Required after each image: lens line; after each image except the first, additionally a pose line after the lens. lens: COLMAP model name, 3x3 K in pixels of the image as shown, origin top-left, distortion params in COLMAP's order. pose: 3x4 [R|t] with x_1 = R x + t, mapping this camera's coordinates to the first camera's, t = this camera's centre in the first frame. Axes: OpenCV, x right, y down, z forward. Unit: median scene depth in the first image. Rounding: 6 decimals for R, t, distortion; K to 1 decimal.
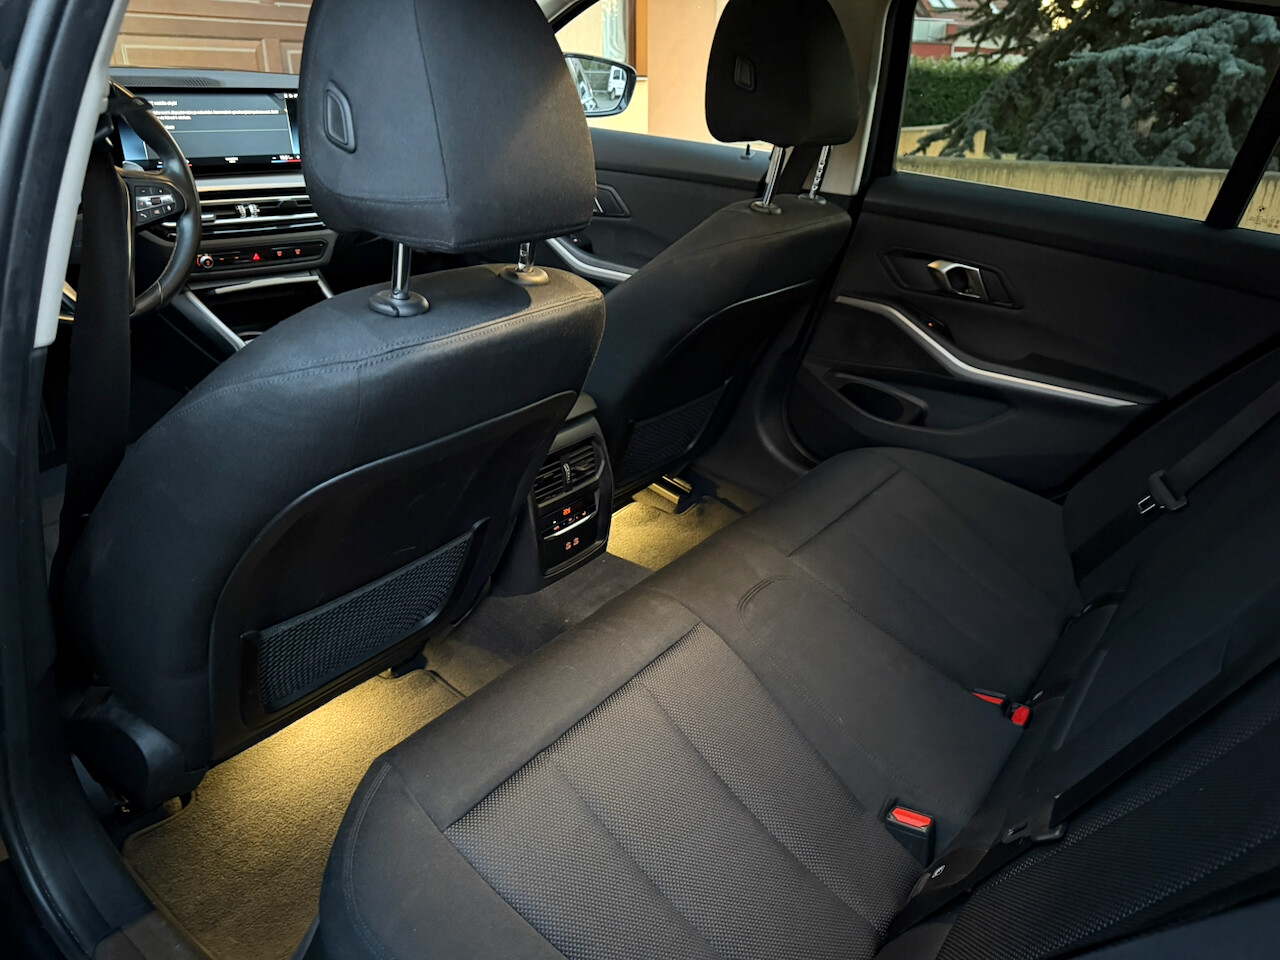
lens RADIAL K [[913.6, 0, 643.7], [0, 913.6, 490.3], [0, 0, 1]] dist [0.002861, -0.007962]
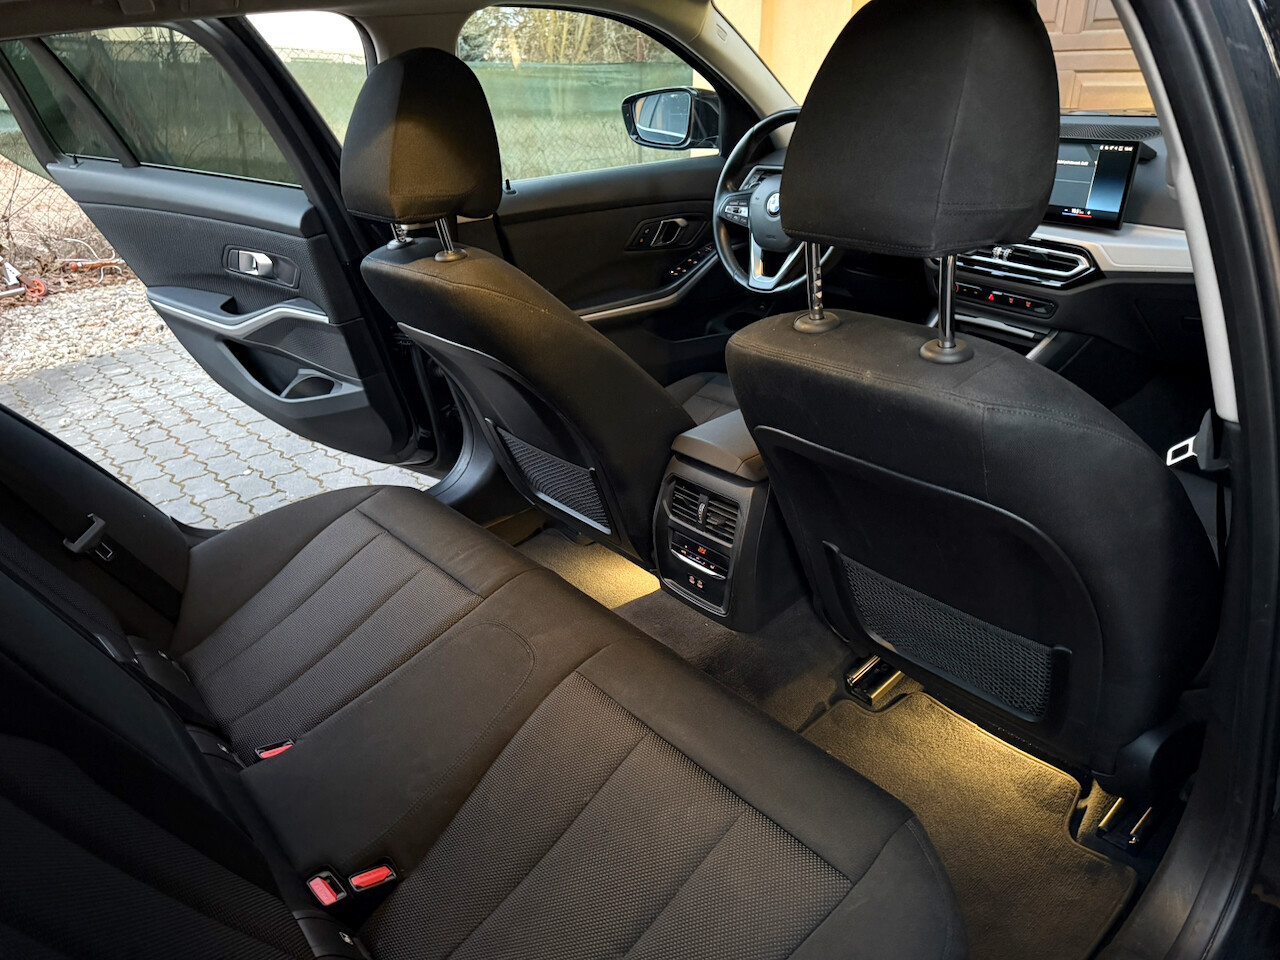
lens RADIAL K [[903.4, 0, 642.3], [0, 903.4, 473.3], [0, 0, 1]] dist [0.097450, -0.135862]
pose [[-0.224957, 0.353702, -0.907904, 0.677391], [-0.408138, 0.811898, 0.417427, -0.365964], [0.884770, 0.464453, -0.038283, 0.784512]]
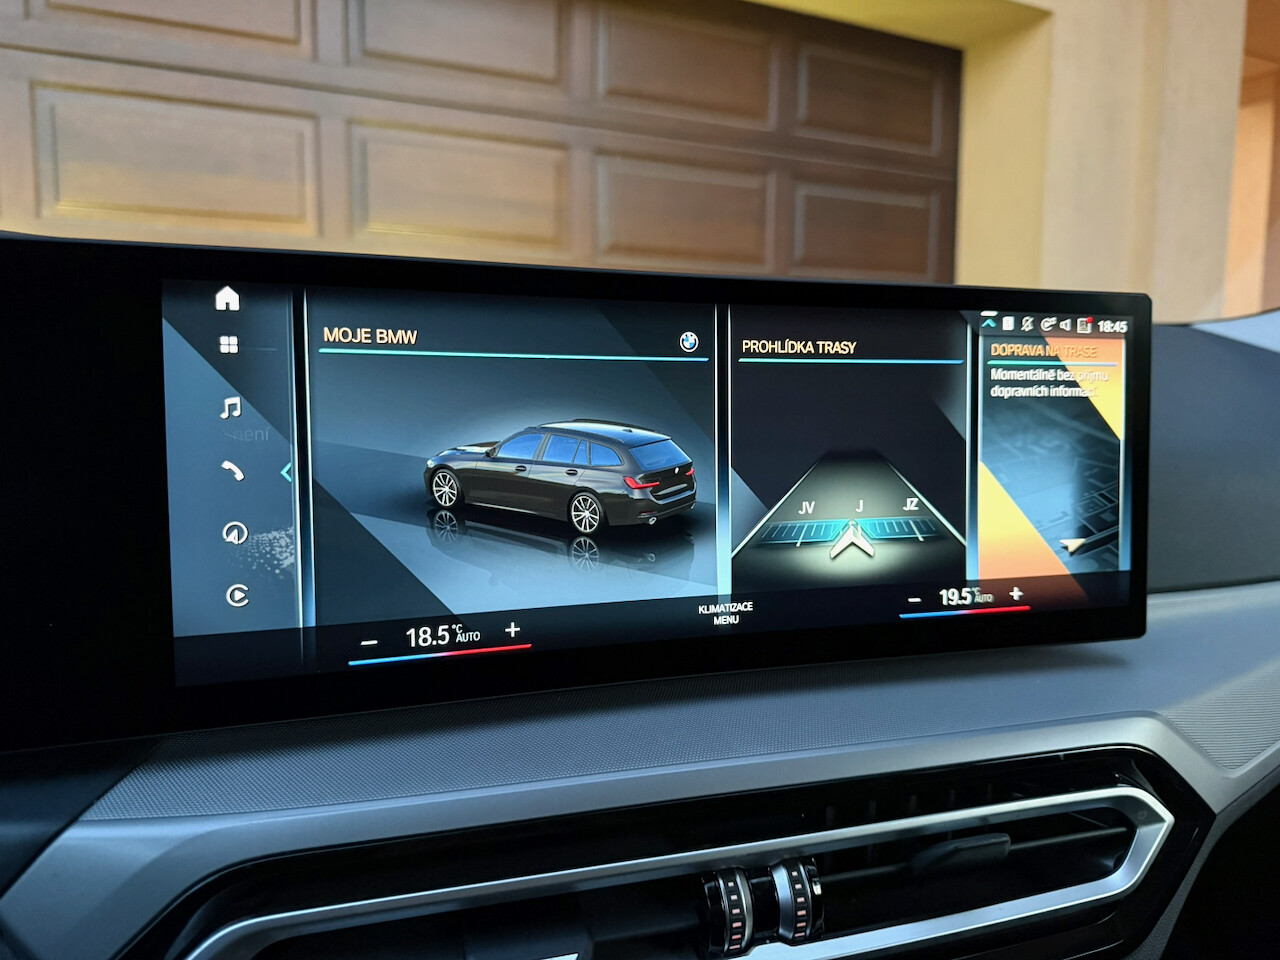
lens RADIAL K [[917.4, 0, 640.4], [0, 917.4, 483.7], [0, 0, 1]] dist [0.001573, -0.021076]
pose [[0.896150, 0.050602, -0.440856, -0.375316], [-0.179118, 0.950196, -0.255038, -0.329649], [0.405994, 0.307517, 0.860582, 0.799641]]
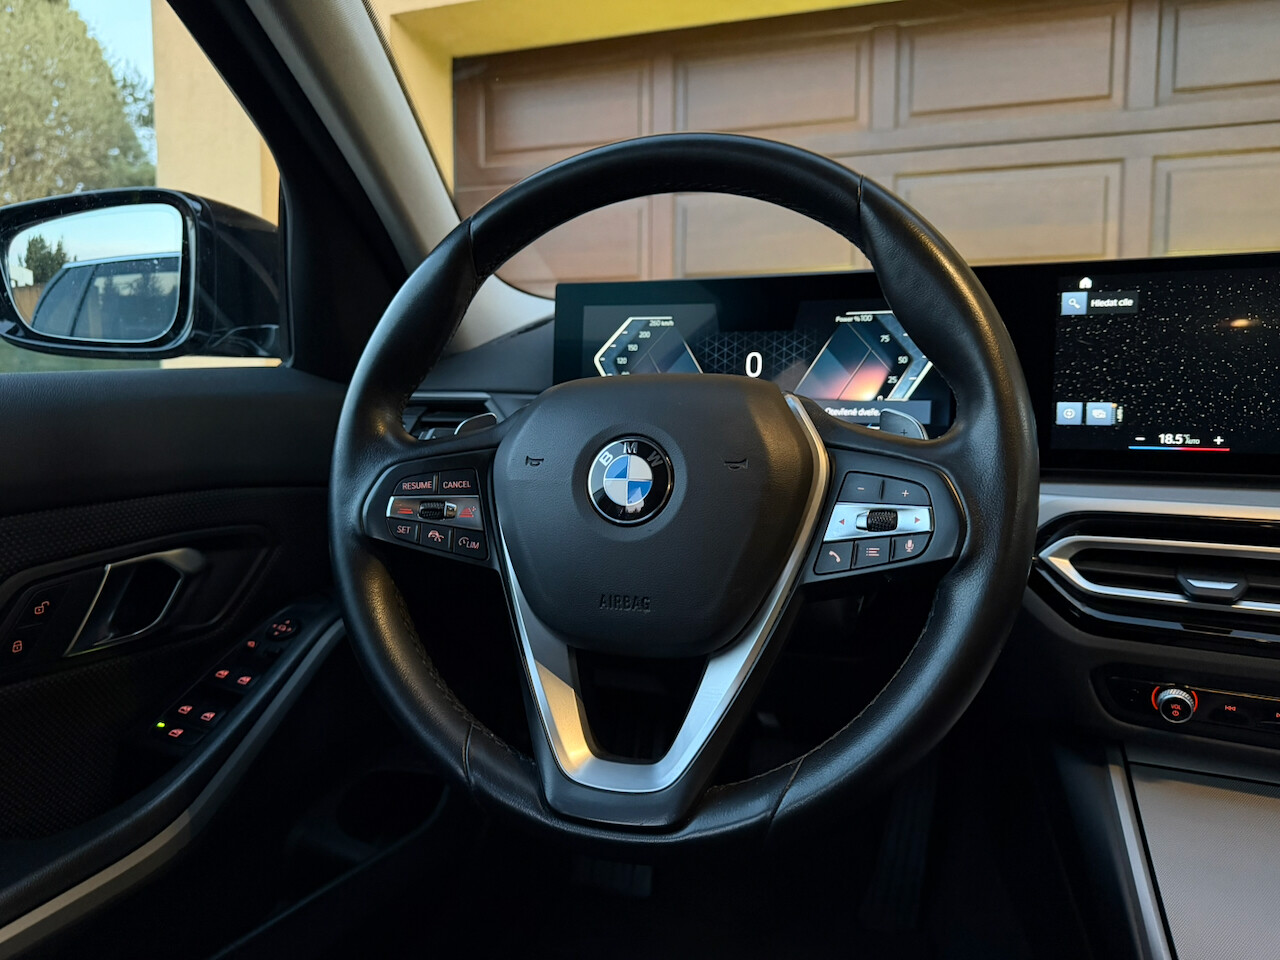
lens RADIAL K [[910.9, 0, 640.4], [0, 910.9, 485.7], [0, 0, 1]] dist [0.072307, -0.124756]
pose [[0.304747, 0.066737, -0.950092, -0.203904], [-0.384970, 0.921055, -0.058784, -0.219676], [0.871164, 0.383671, 0.306381, 0.655684]]
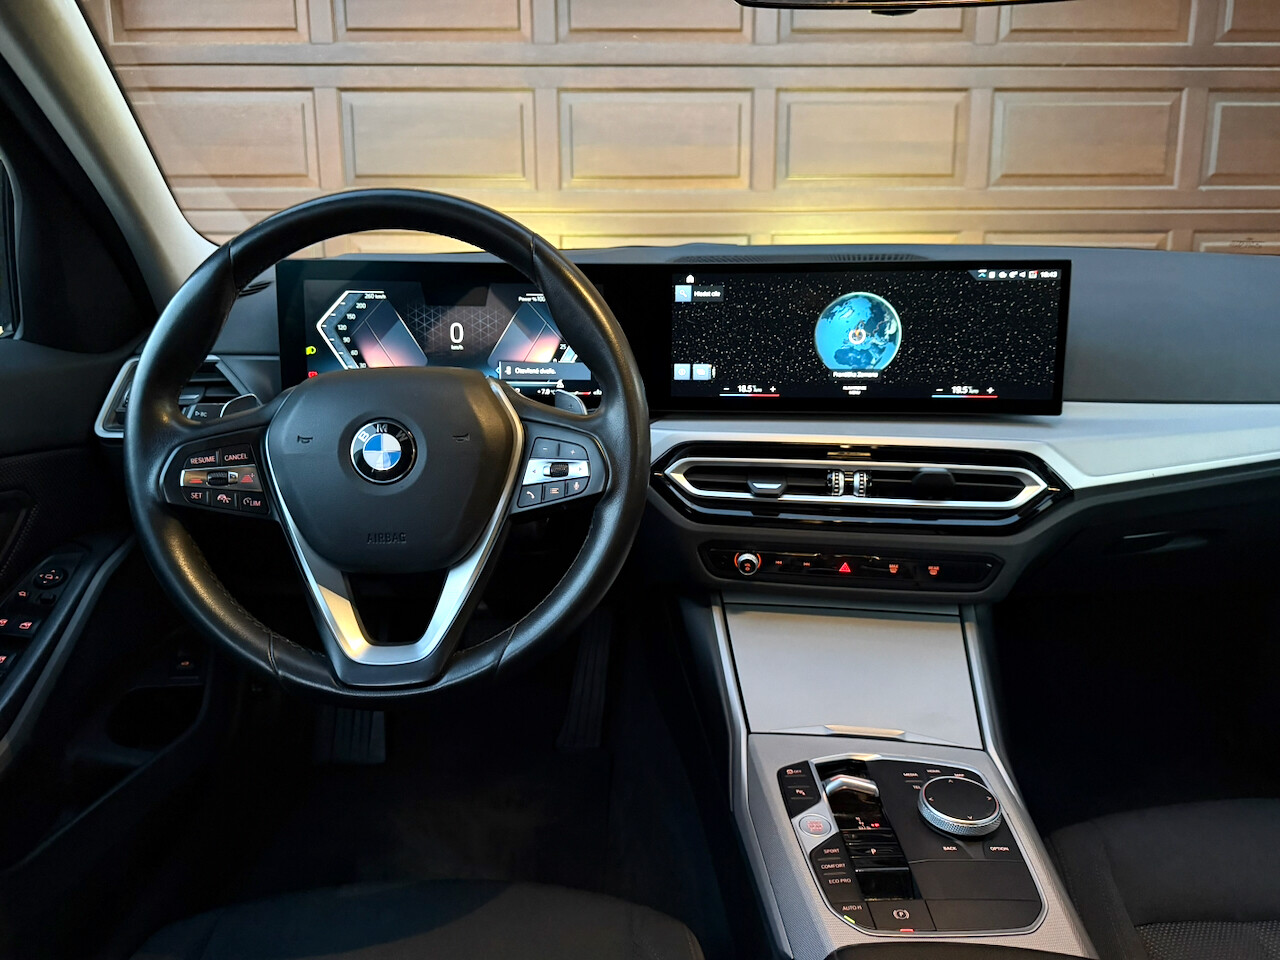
lens RADIAL K [[908.0, 0, 643.5], [0, 908.0, 486.3], [0, 0, 1]] dist [0.152316, -0.321324]
pose [[0.610259, 0.146509, -0.778536, -0.095611], [-0.309871, 0.948596, -0.064382, -0.231044], [0.729084, 0.280536, 0.624288, 0.579226]]
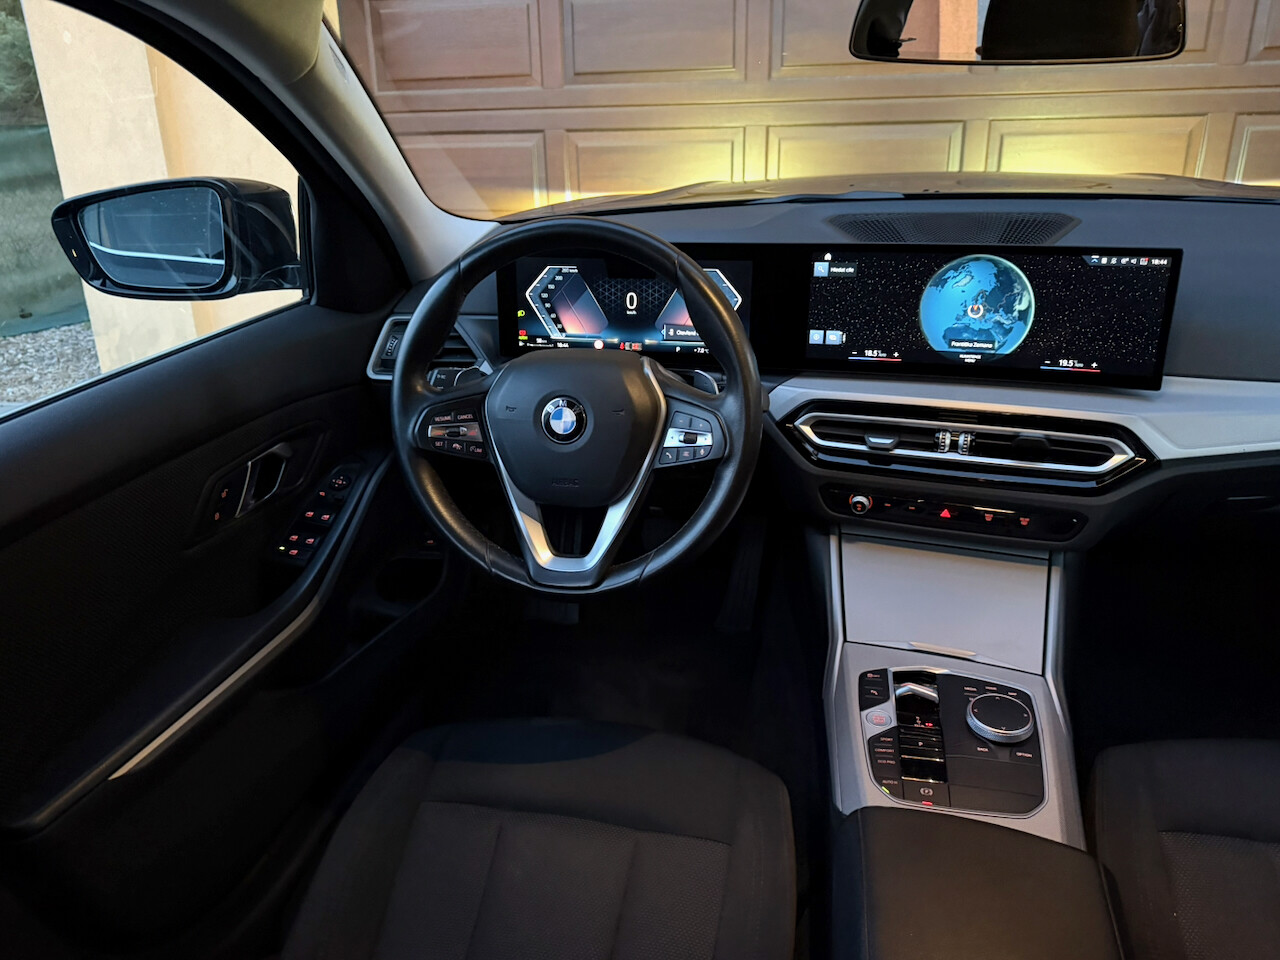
lens RADIAL K [[904.1, 0, 640.0], [0, 904.1, 485.5], [0, 0, 1]] dist [0.139551, -0.277886]
pose [[0.407136, 0.289404, -0.866306, 0.015835], [-0.345804, 0.926710, 0.147066, -0.292653], [0.845375, 0.239696, 0.477374, 0.533361]]
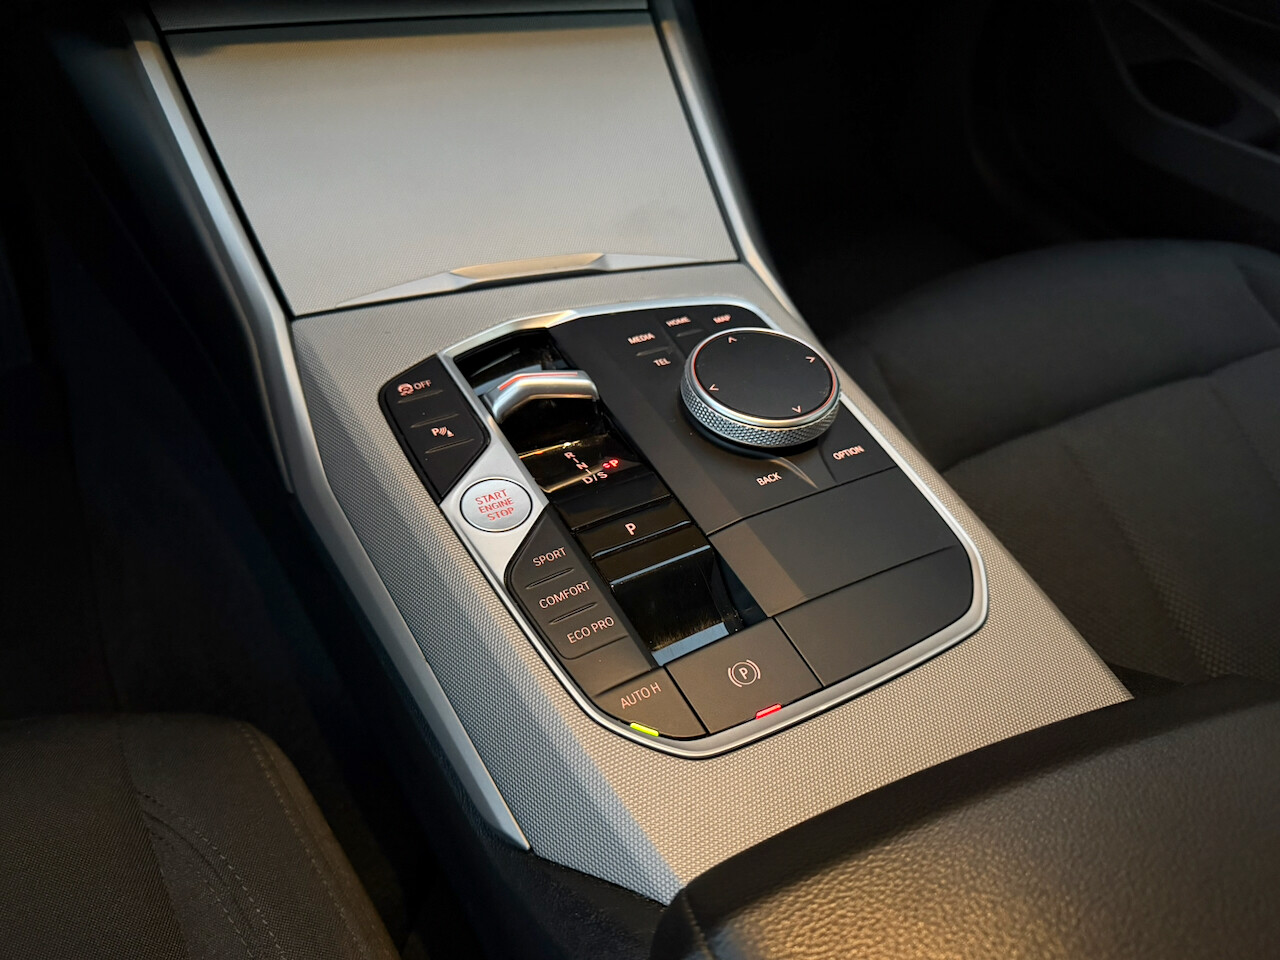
lens RADIAL K [[917.4, 0, 640.4], [0, 917.4, 483.7], [0, 0, 1]] dist [0.001573, -0.021076]
pose [[0.914966, 0.287152, -0.283513, -0.271253], [-0.198434, 0.931938, 0.303505, -0.201971], [0.351369, -0.221438, 0.909673, 0.781386]]
